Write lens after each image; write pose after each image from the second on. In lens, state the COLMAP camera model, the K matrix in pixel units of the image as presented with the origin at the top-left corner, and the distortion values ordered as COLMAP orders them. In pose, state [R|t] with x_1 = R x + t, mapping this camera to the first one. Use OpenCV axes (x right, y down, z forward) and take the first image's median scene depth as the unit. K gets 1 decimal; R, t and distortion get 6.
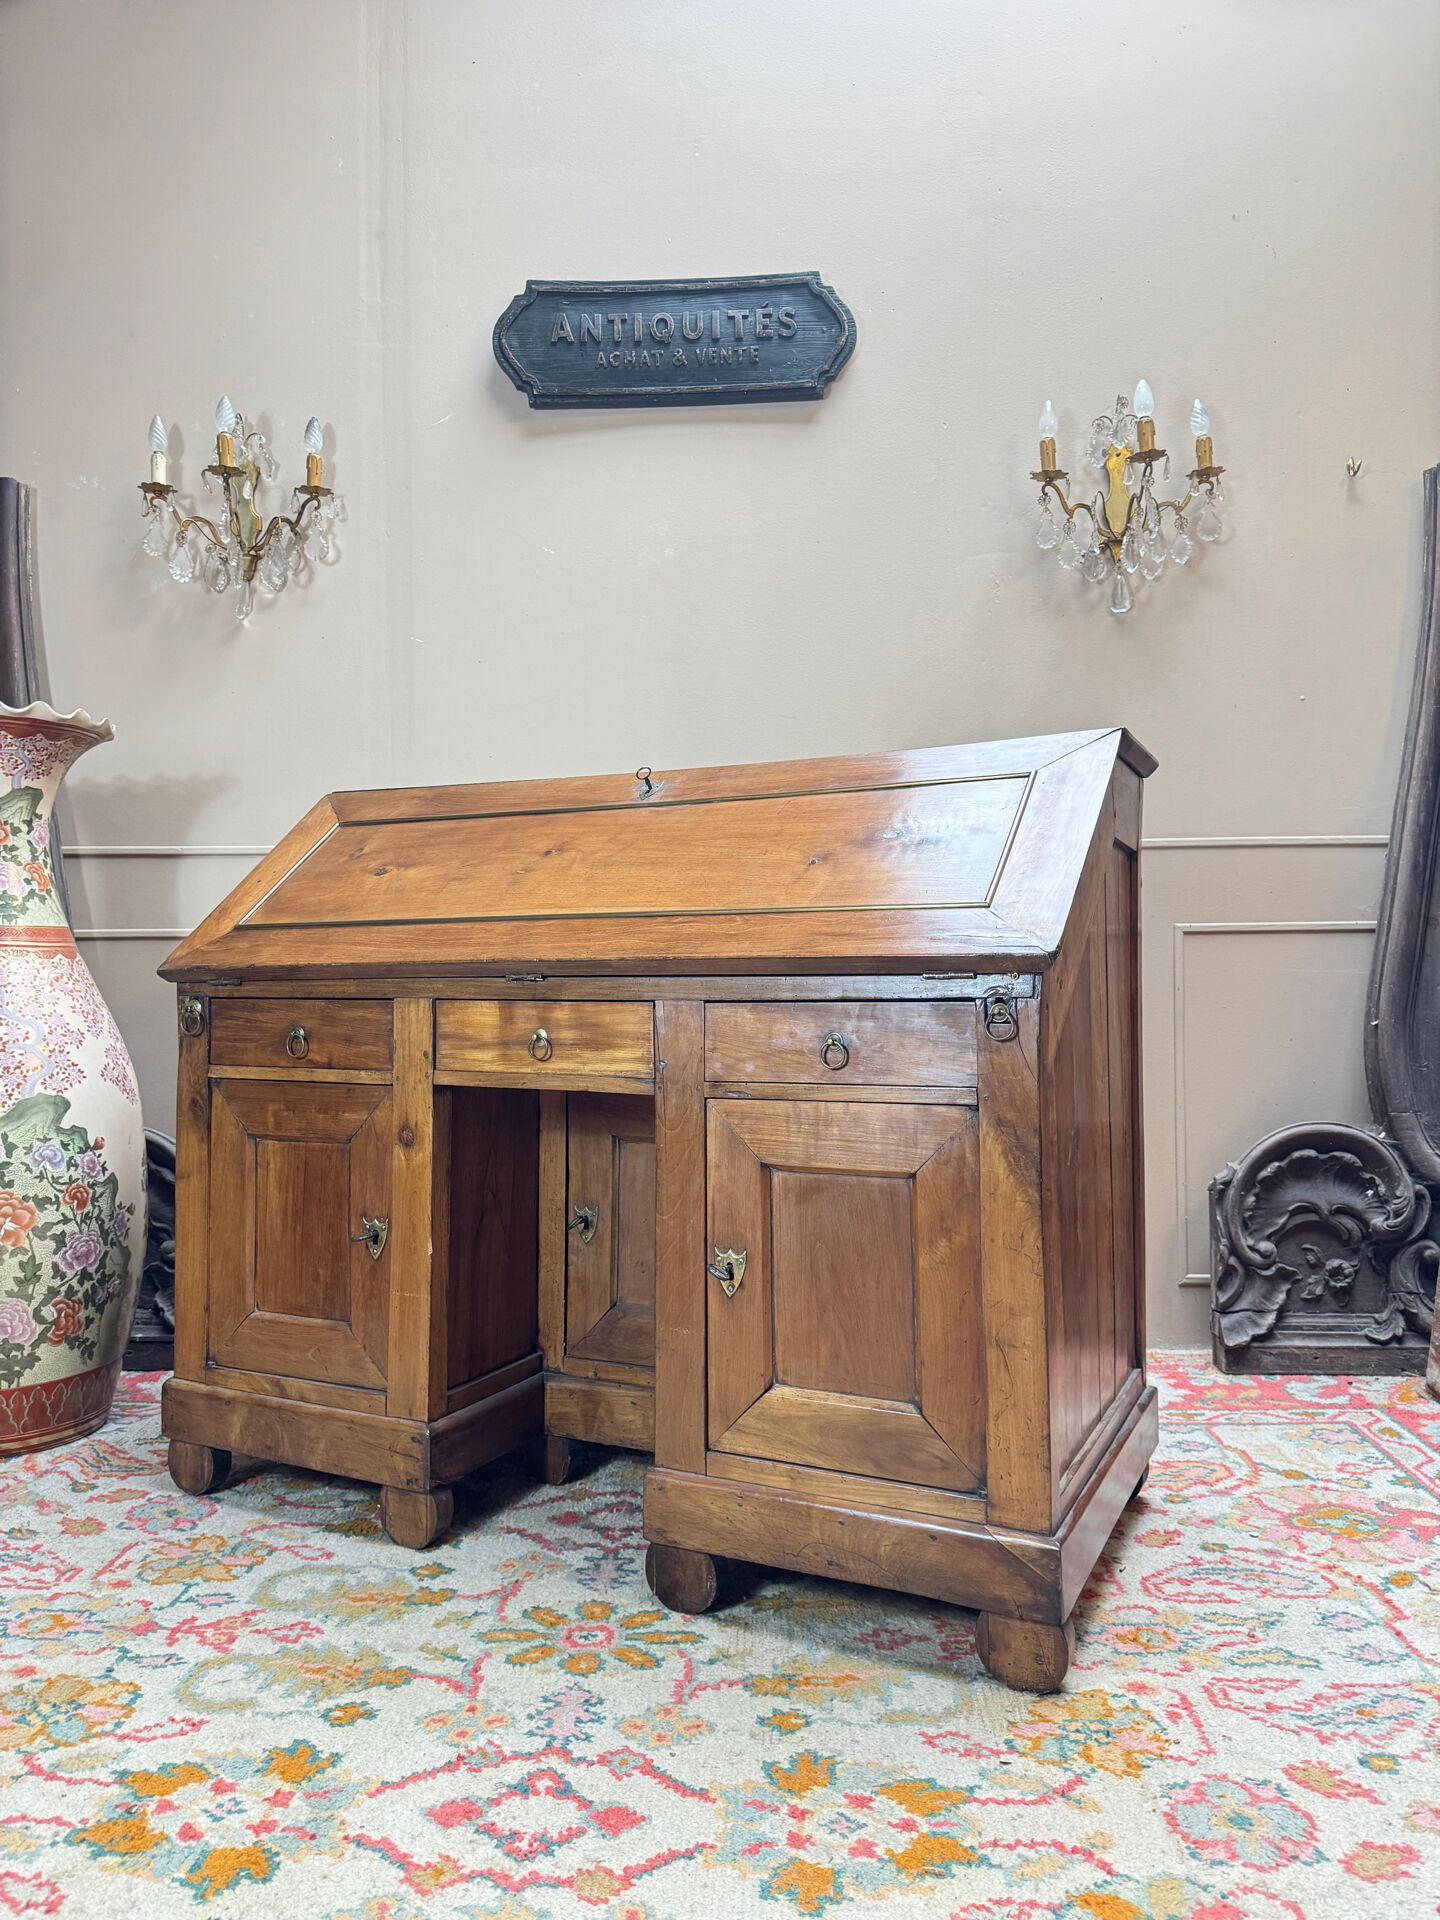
lens RADIAL K [[1348.1, 0, 725.4], [0, 1348.1, 961.2], [0, 0, 1]] dist [0.001741, -0.008385]
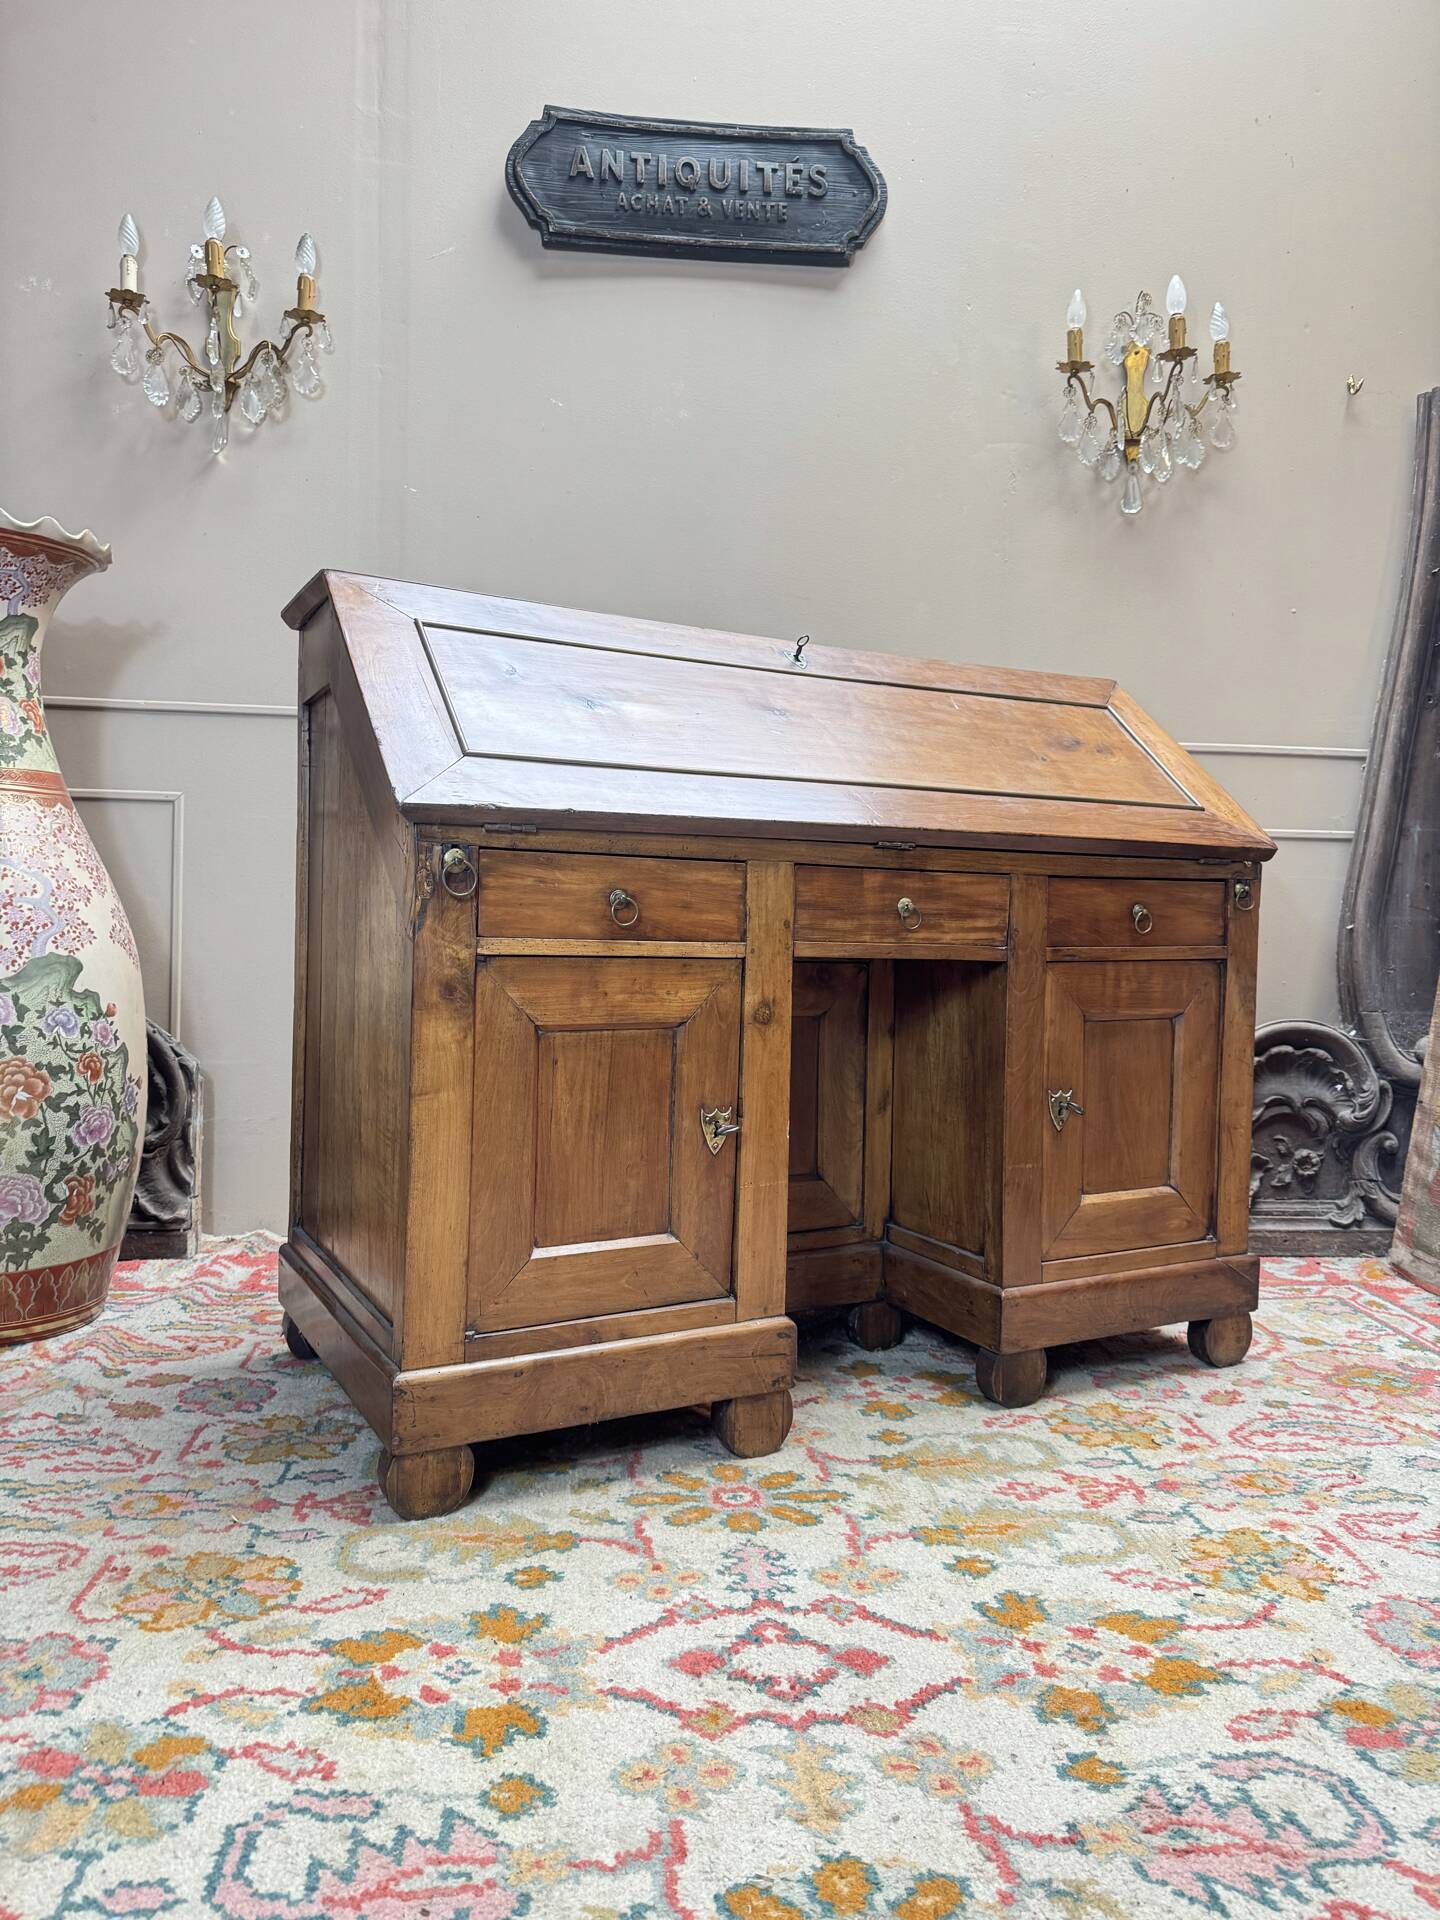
lens RADIAL K [[1348.1, 0, 710.2], [0, 1348.1, 970.2], [0, 0, 1]] dist [0.001681, -0.007802]
pose [[0.989789, 0.023942, 0.140518, -0.237880], [-0.032544, 0.997713, 0.059243, 0.050317], [-0.138778, -0.063211, 0.988304, 0.043657]]
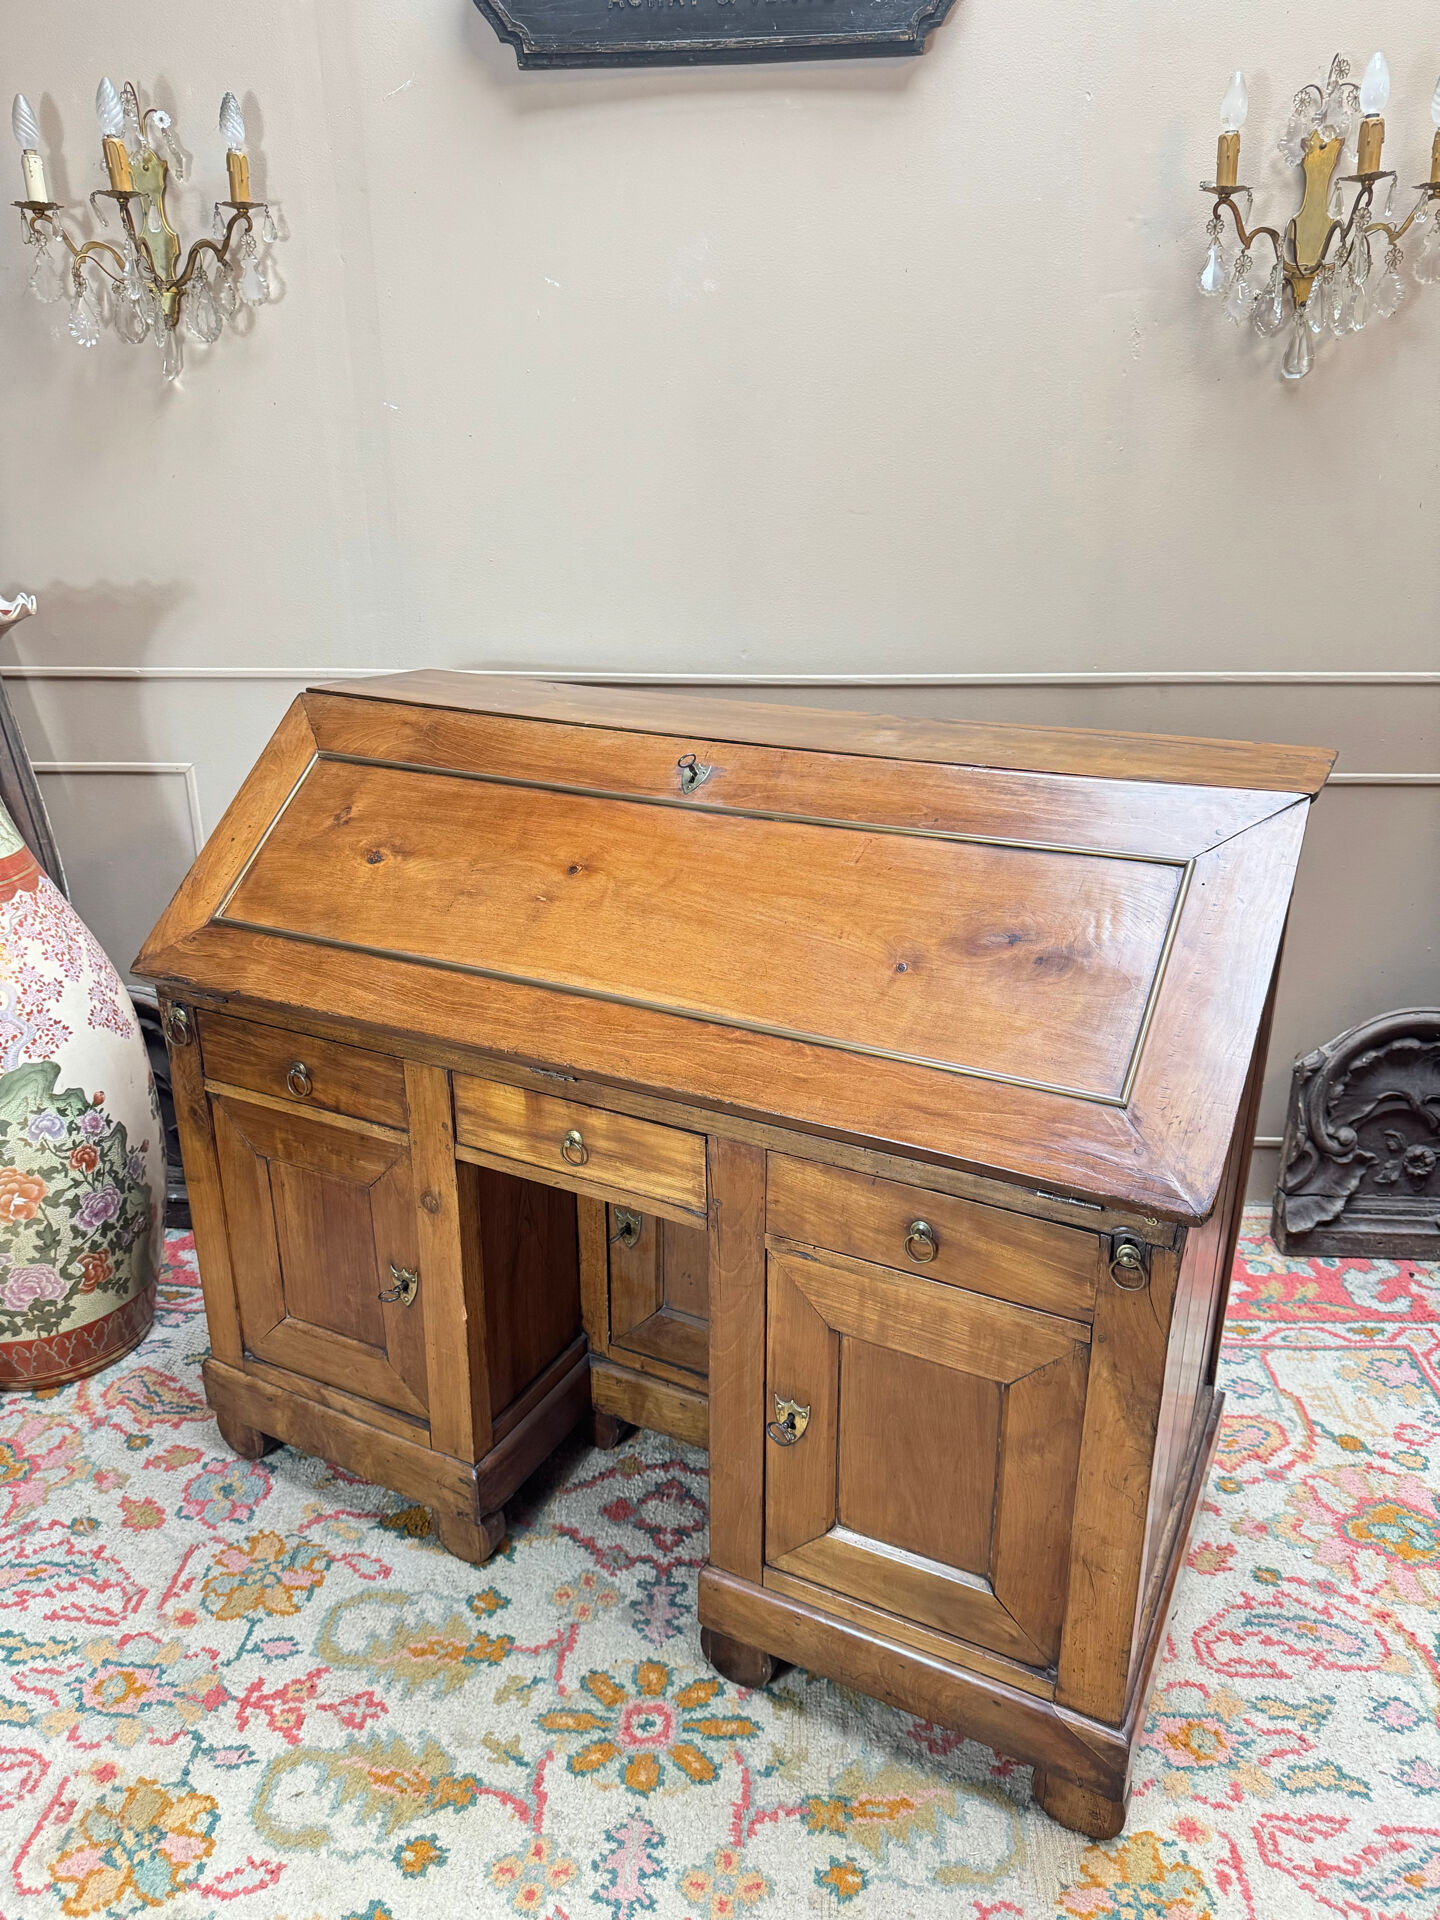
lens RADIAL K [[1350.5, 0, 713.5], [0, 1350.5, 960.5], [0, 0, 1]] dist [0.000198, -0.007036]
pose [[0.999665, 0.009555, -0.024049, -0.028249], [-0.000092, 0.930646, 0.365922, -0.365166], [0.025878, -0.365797, 0.930335, 0.232840]]
